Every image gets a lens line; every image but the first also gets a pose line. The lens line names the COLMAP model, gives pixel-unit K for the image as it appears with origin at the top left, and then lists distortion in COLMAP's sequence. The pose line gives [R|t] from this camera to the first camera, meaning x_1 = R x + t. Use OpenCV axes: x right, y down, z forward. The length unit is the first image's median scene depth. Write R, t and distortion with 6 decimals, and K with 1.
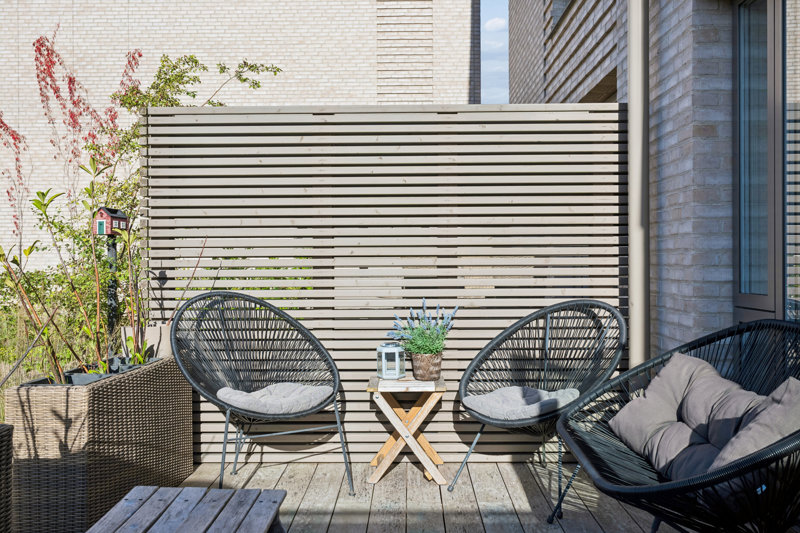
lens RADIAL K [[783.7, 0, 399.7], [0, 783.7, 269.2], [0, 0, 1]] dist [0.042971, 0.000000]
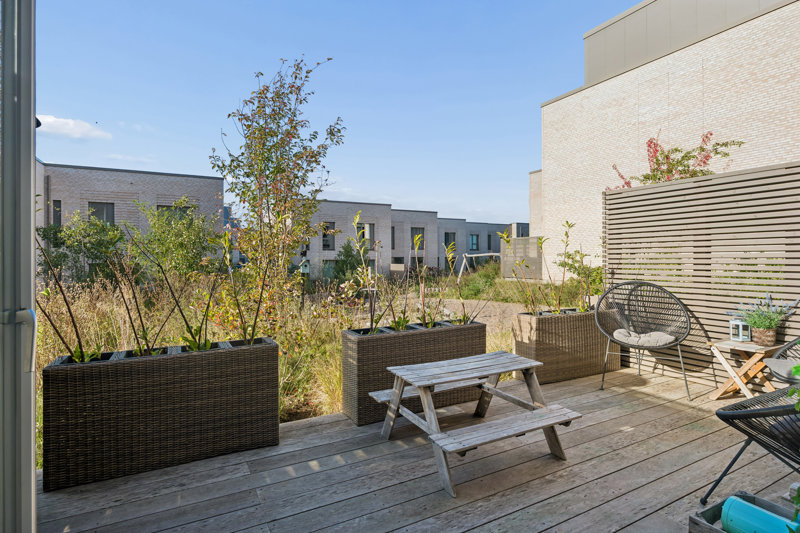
lens RADIAL K [[418.2, 0, 399.4], [0, 418.2, 261.1], [0, 0, 1]] dist [0.016799, -0.004045]
pose [[0.508556, 0.009131, -0.860980, 0.364256], [-0.006893, 0.999955, 0.006533, -0.024270], [0.861001, 0.002612, 0.508596, -0.040933]]
